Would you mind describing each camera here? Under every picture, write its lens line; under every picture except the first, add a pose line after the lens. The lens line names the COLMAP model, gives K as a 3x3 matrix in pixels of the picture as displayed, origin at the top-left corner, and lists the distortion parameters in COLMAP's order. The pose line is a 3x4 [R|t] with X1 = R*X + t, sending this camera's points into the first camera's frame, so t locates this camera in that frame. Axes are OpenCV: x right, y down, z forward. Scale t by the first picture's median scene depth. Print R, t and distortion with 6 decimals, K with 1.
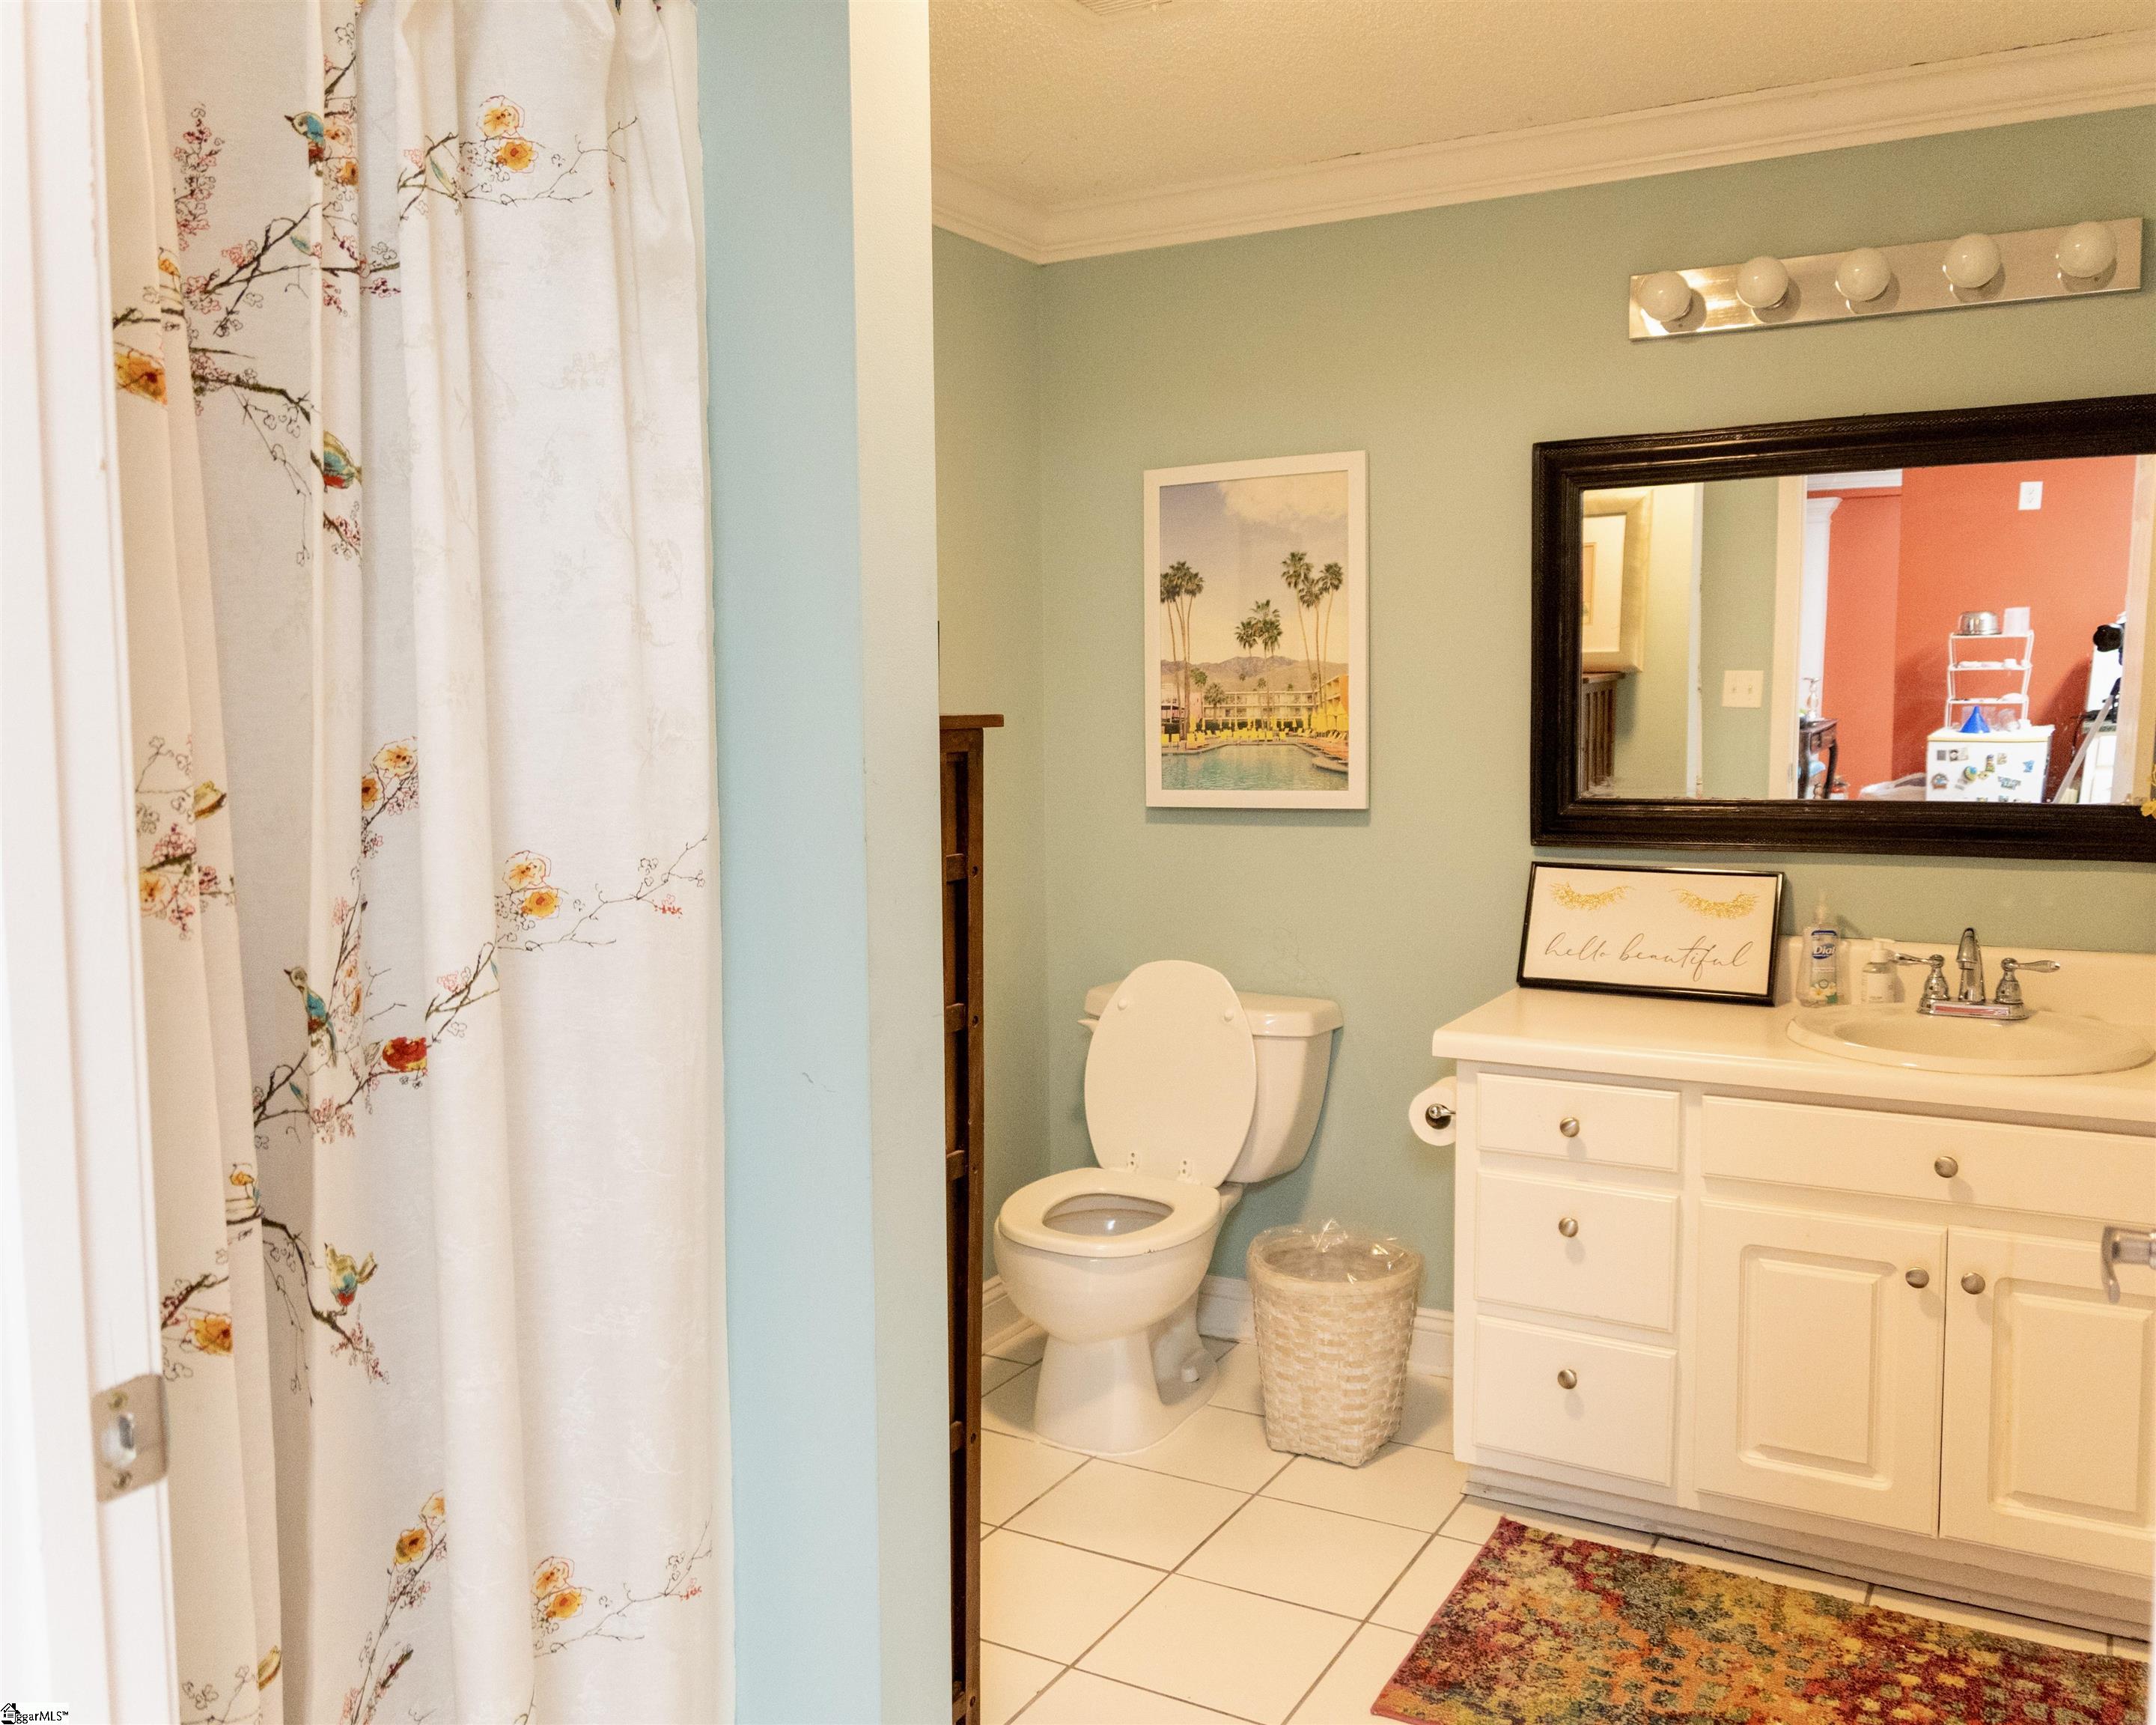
lens RADIAL K [[1774.9, 0, 1076.4], [0, 1774.9, 861.7], [0, 0, 1]] dist [-0.005495, -0.009280]
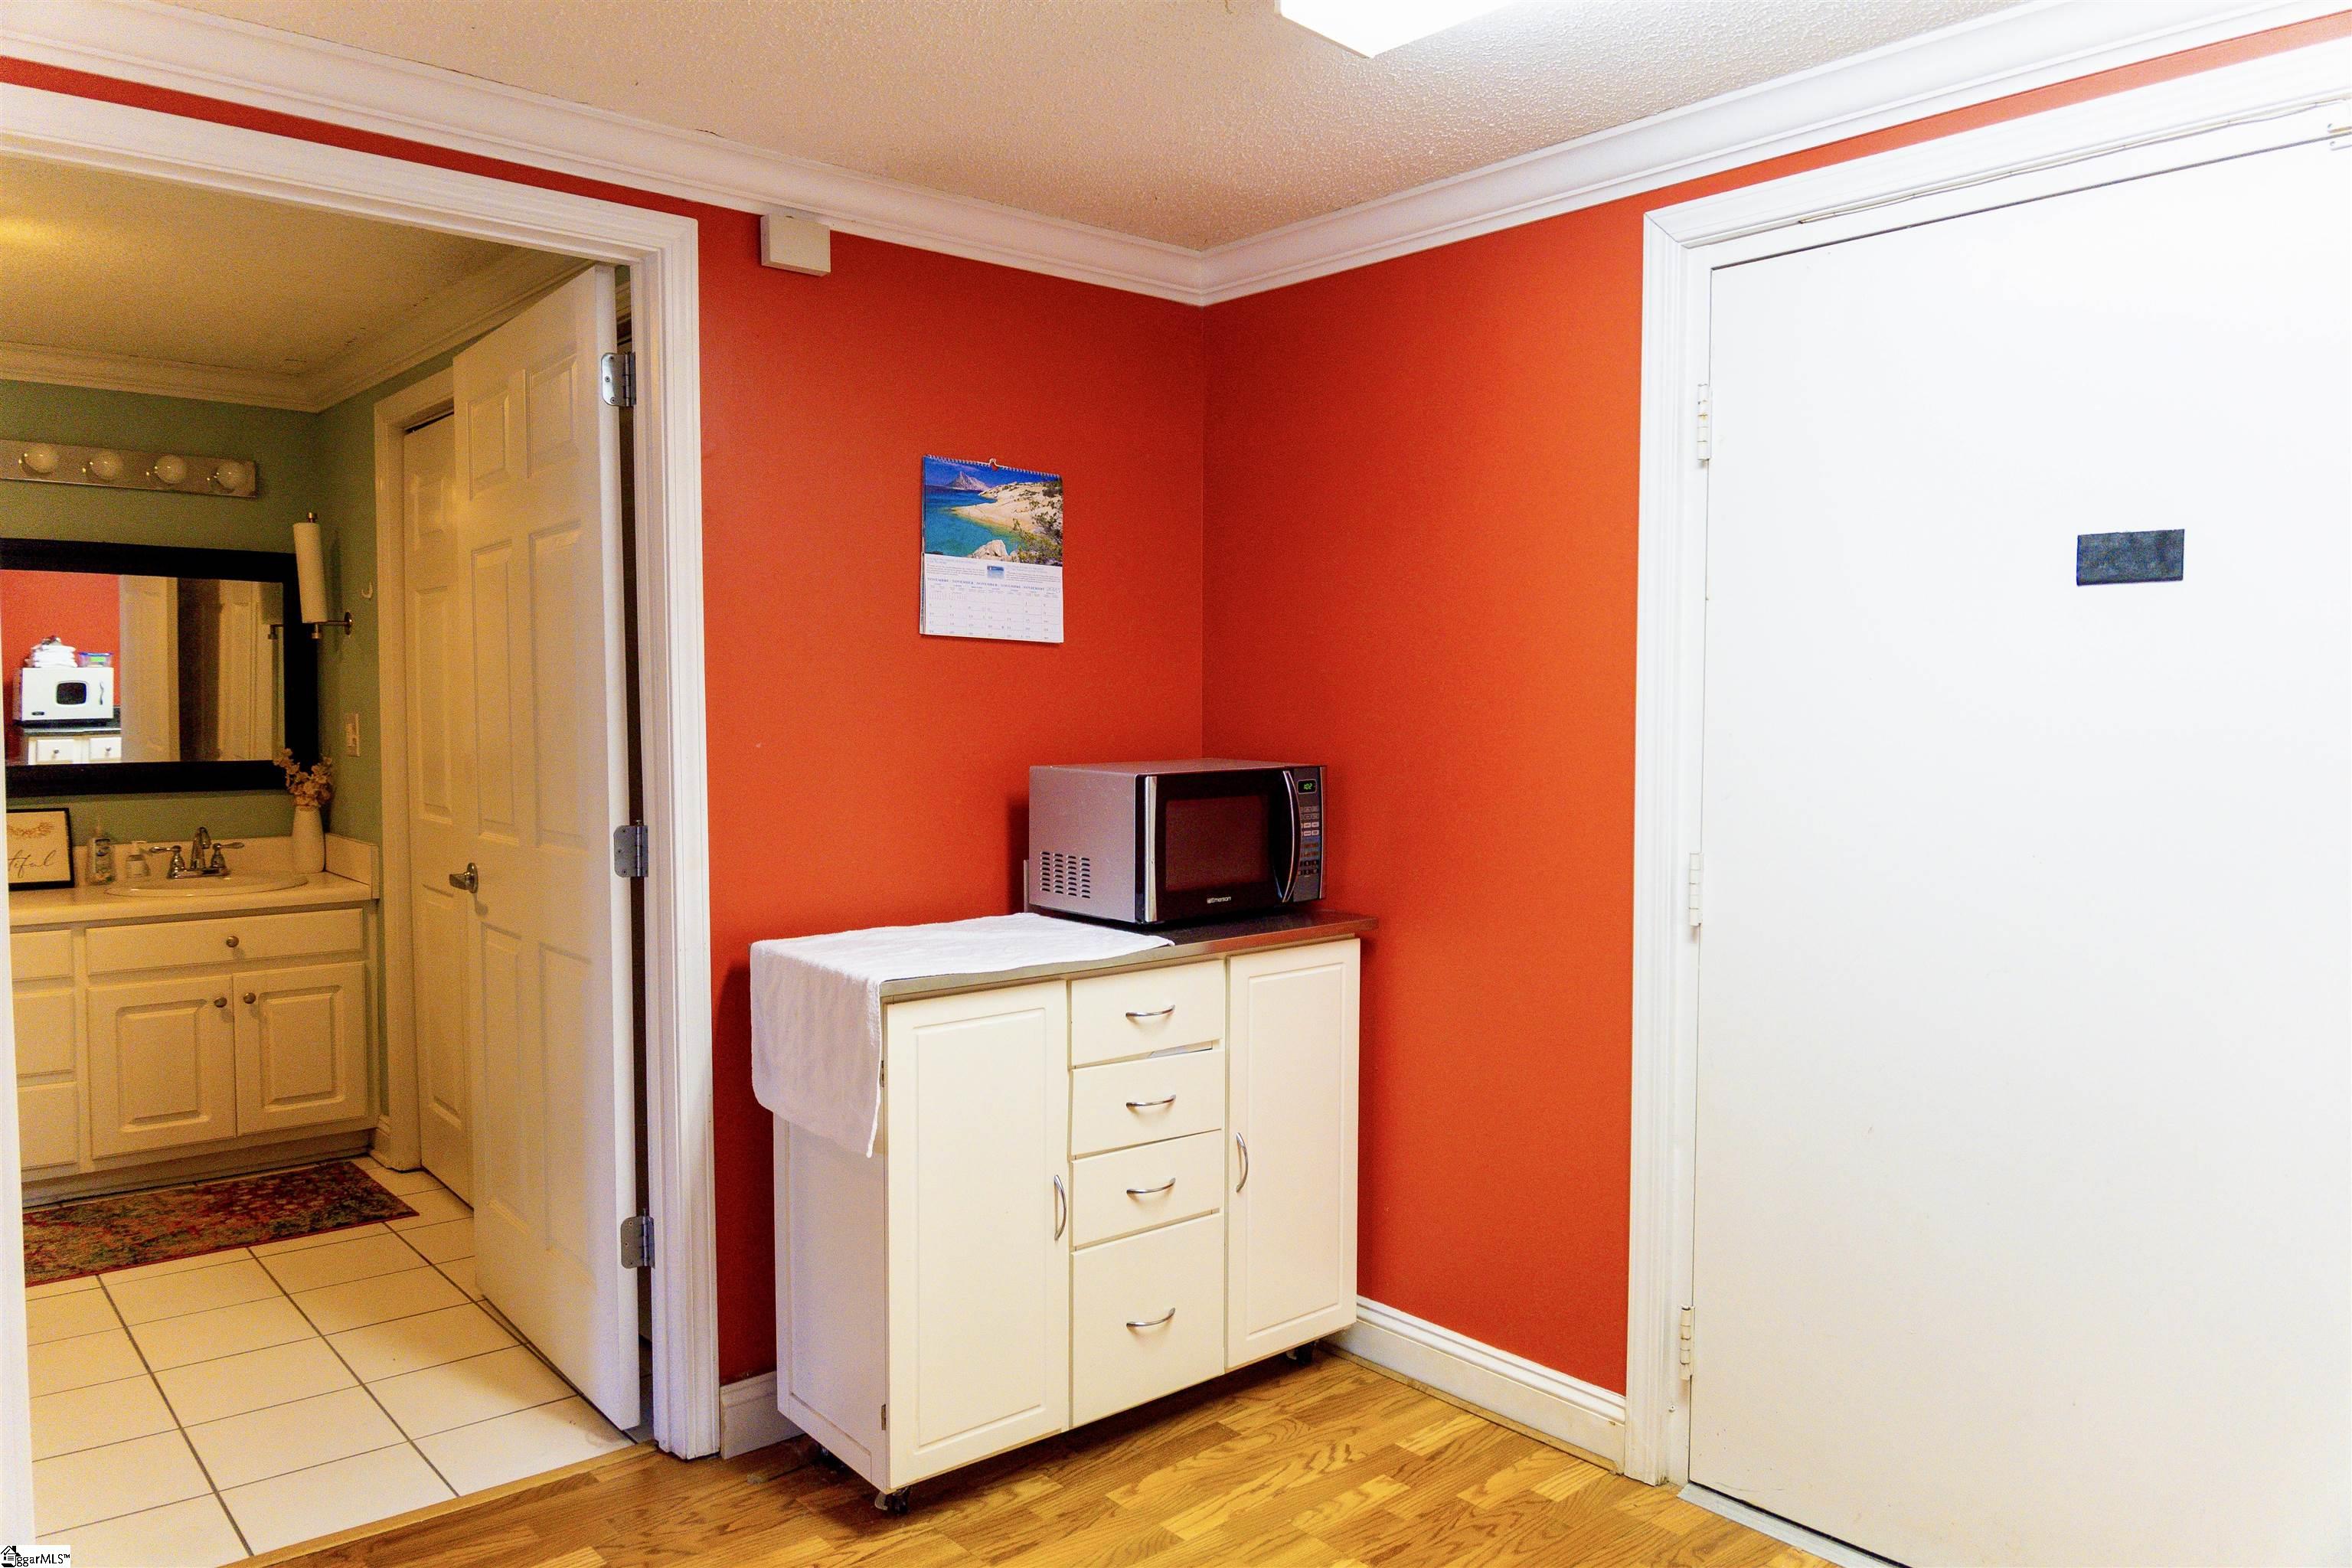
lens RADIAL K [[1615.7, 0, 1173.9], [0, 1615.7, 782.8], [0, 0, 1]] dist [-0.006949, -0.004531]
pose [[0.329089, -0.035867, 0.943618, -0.799531], [0.073180, 0.997242, 0.012383, 0.046636], [-0.941459, 0.064979, 0.330806, -0.558305]]
